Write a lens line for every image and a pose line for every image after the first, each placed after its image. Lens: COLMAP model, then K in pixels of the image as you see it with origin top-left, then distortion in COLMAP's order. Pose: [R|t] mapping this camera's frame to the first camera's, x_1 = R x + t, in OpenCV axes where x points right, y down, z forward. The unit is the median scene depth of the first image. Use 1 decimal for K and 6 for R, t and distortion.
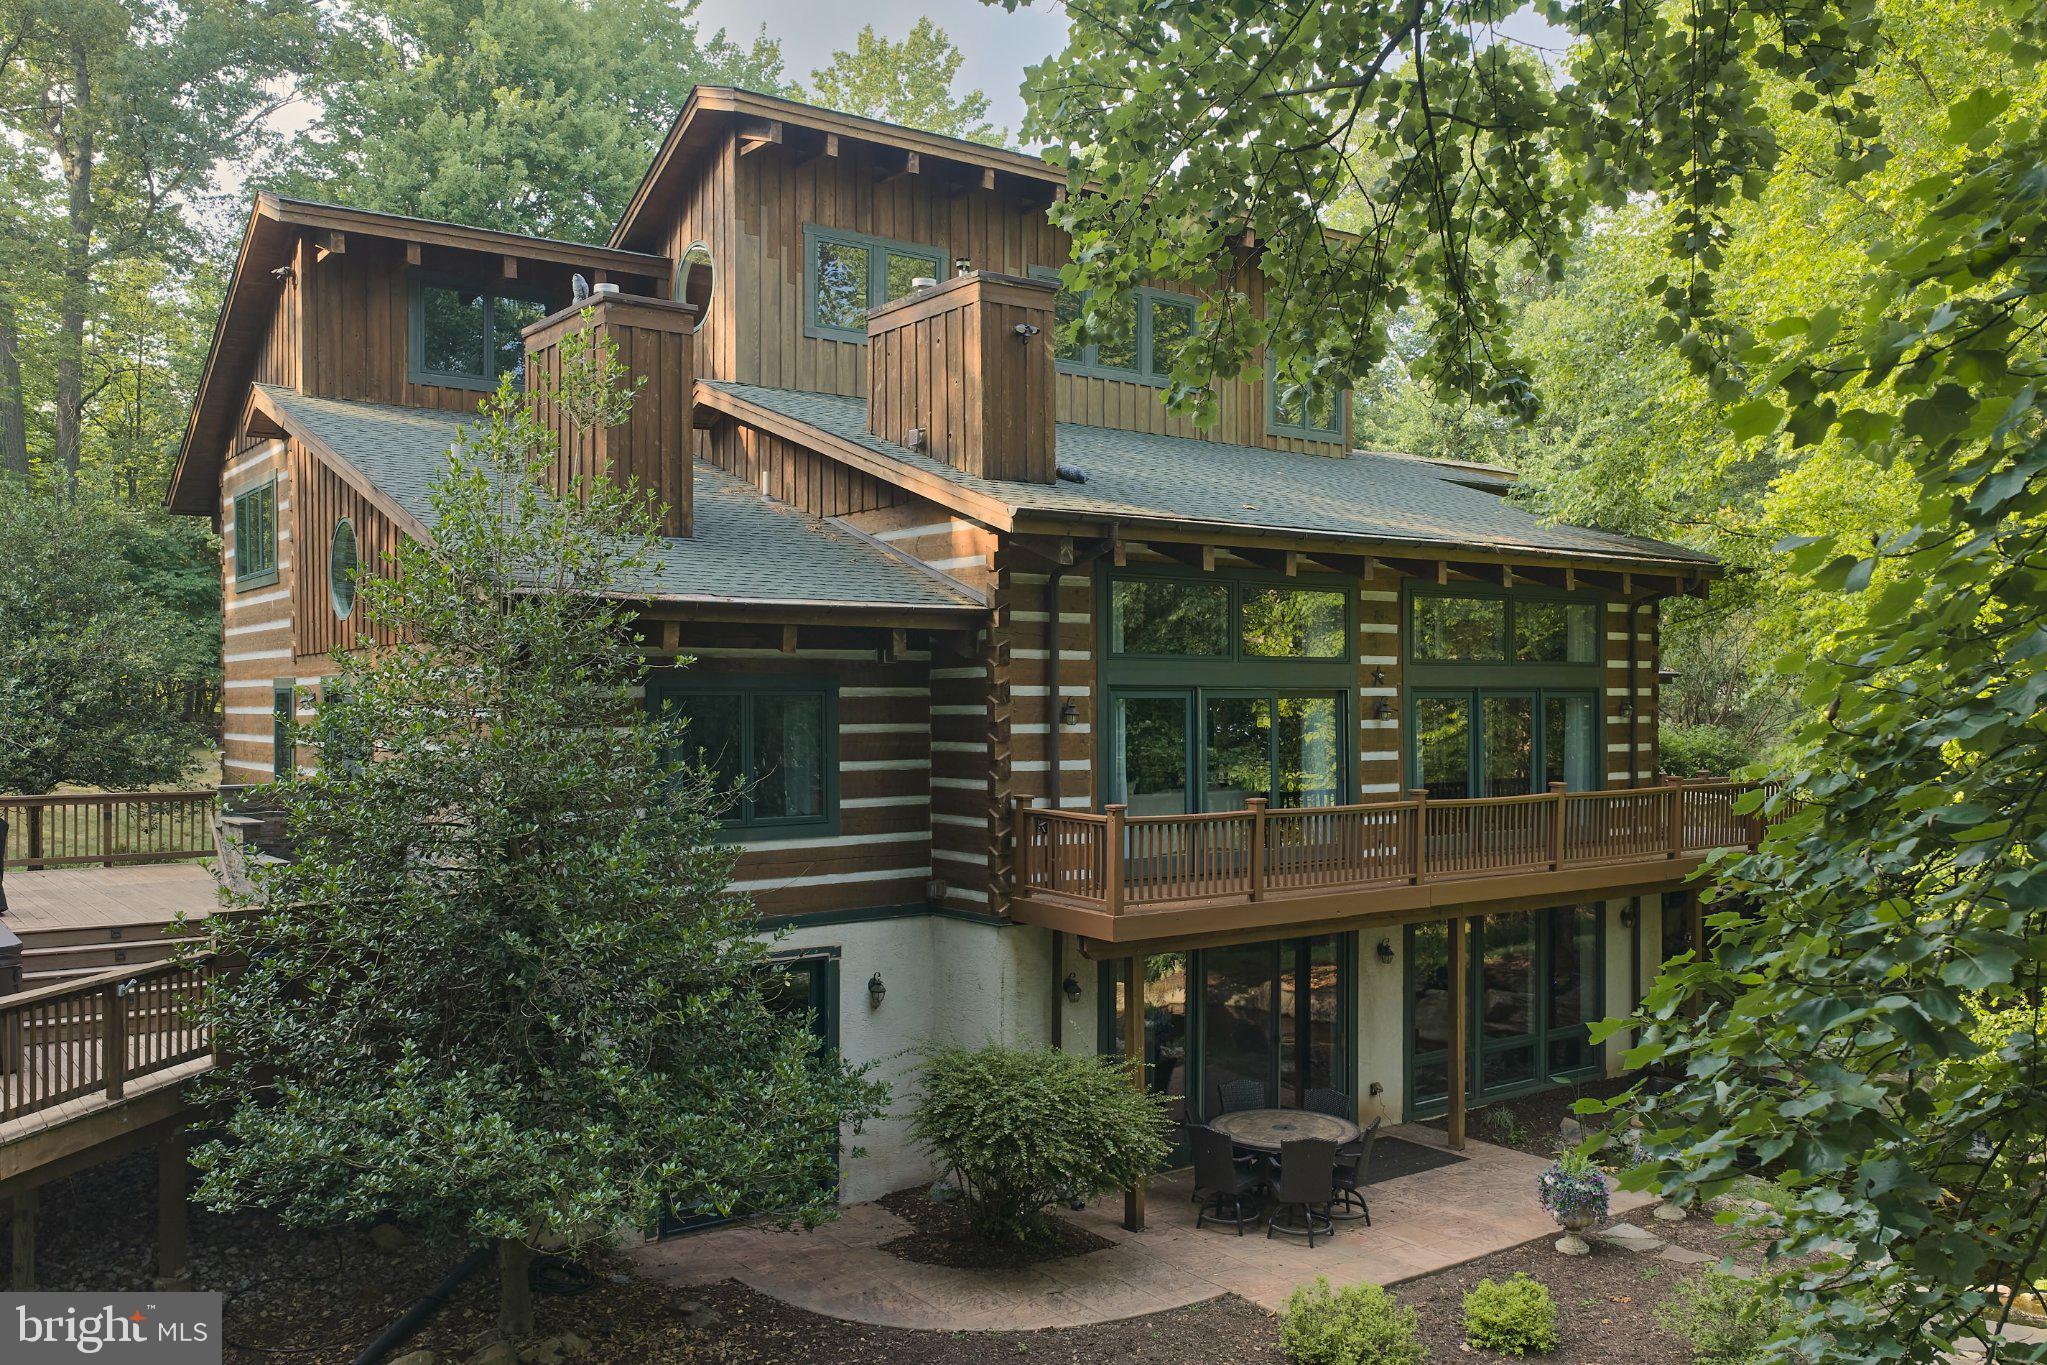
lens RADIAL K [[1710.5, 0, 1023.5], [0, 1710.5, 682.5], [0, 0, 1]] dist [0.006182, -0.013294]
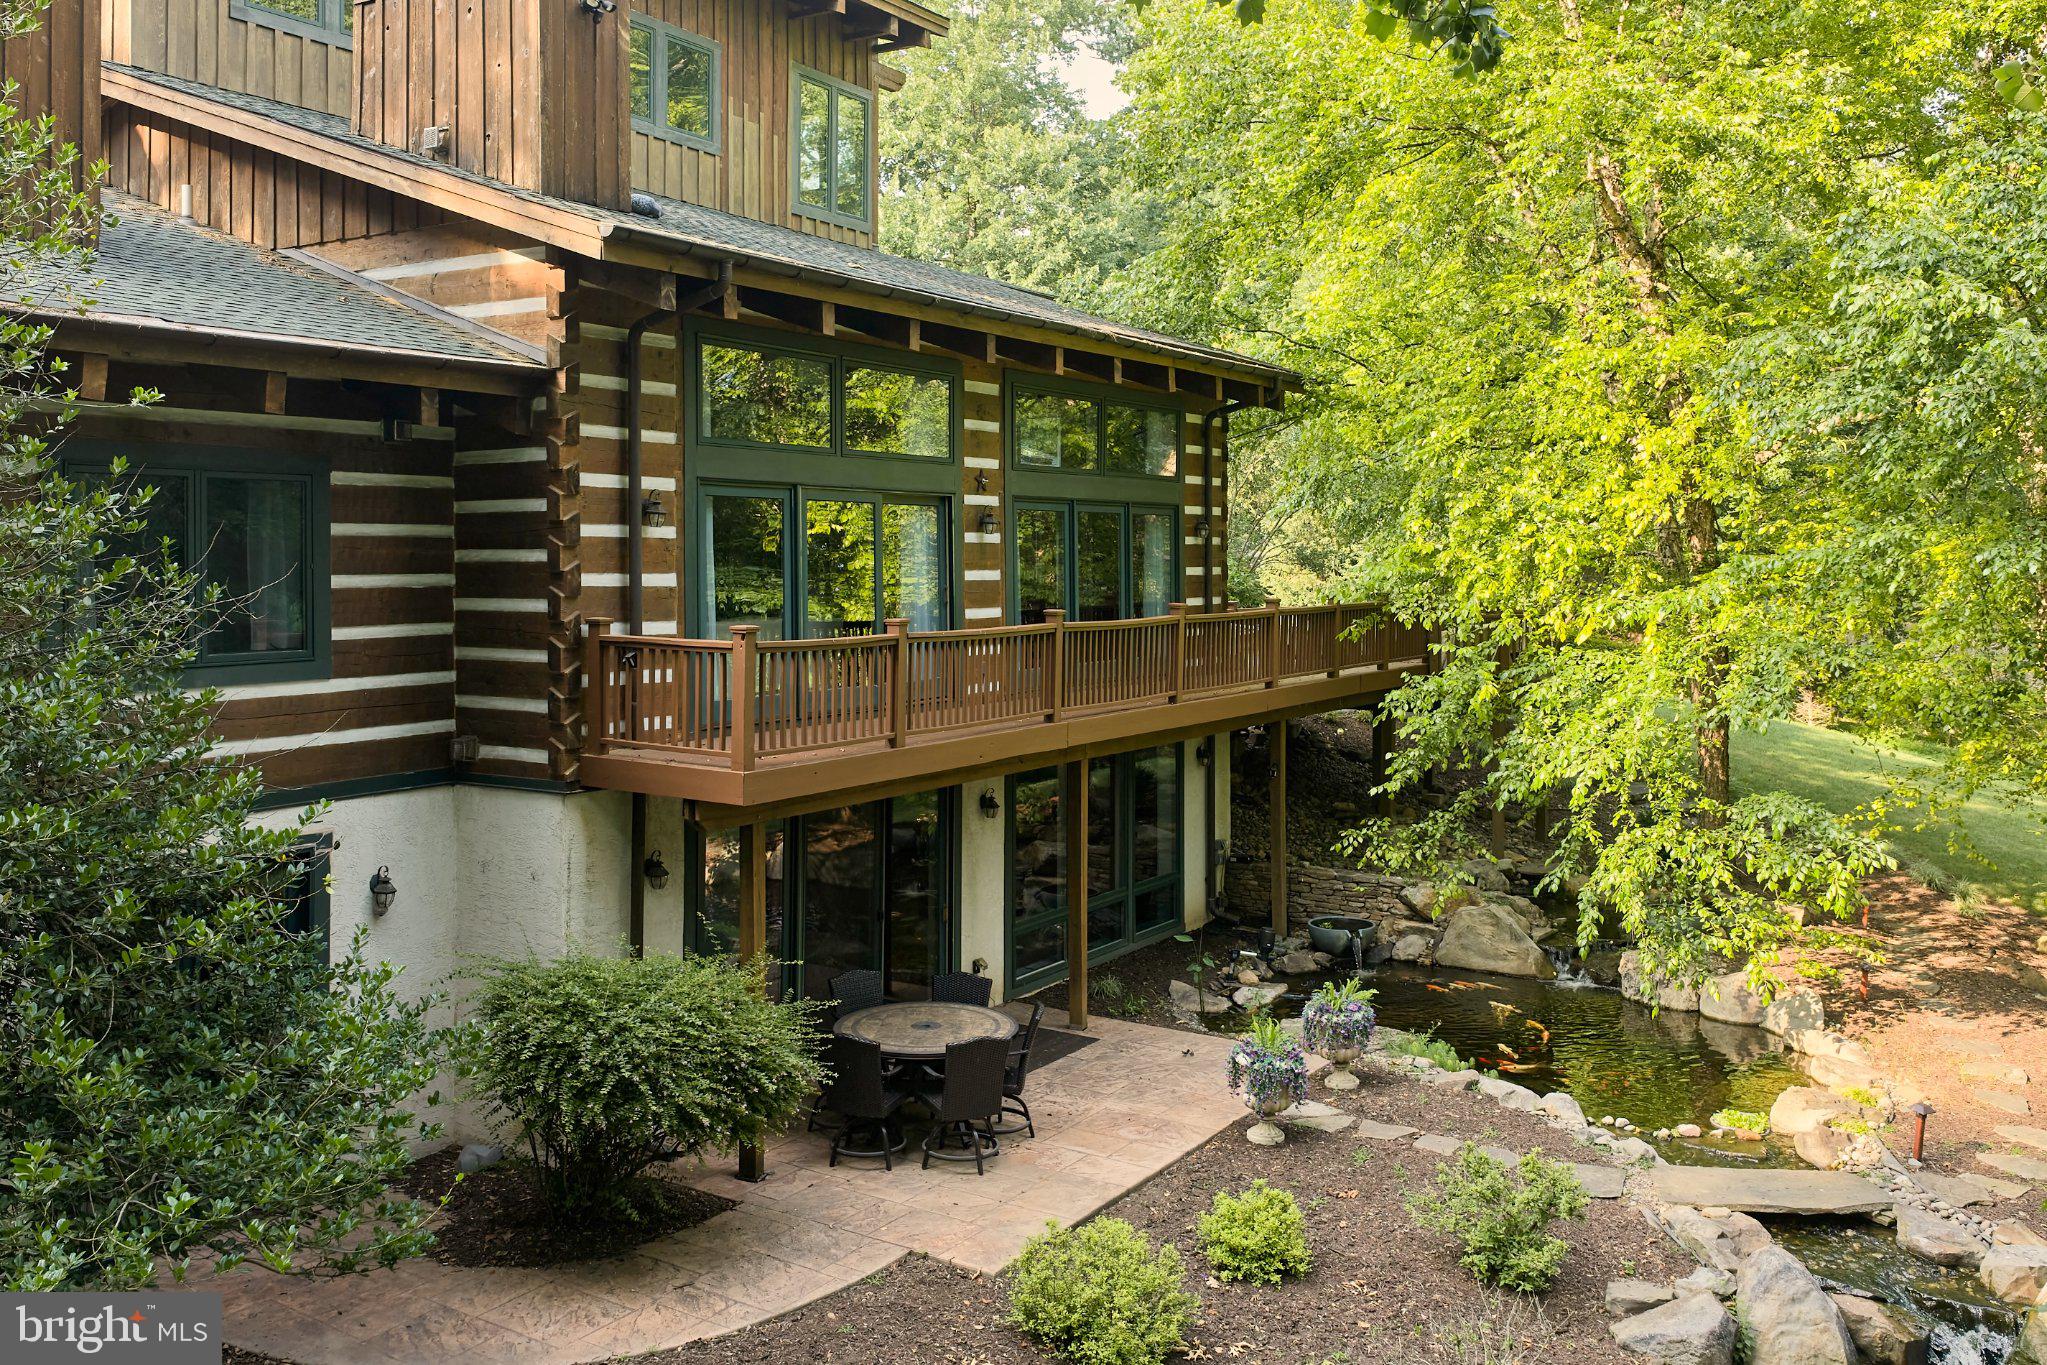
lens RADIAL K [[1754.0, 0, 1030.9], [0, 1754.0, 545.3], [0, 0, 1]] dist [0.012460, -0.021737]
pose [[0.932118, 0.004018, 0.362133, -0.101117], [-0.004967, 0.999986, 0.001690, 0.031195], [-0.362121, -0.003374, 0.932125, 0.209059]]
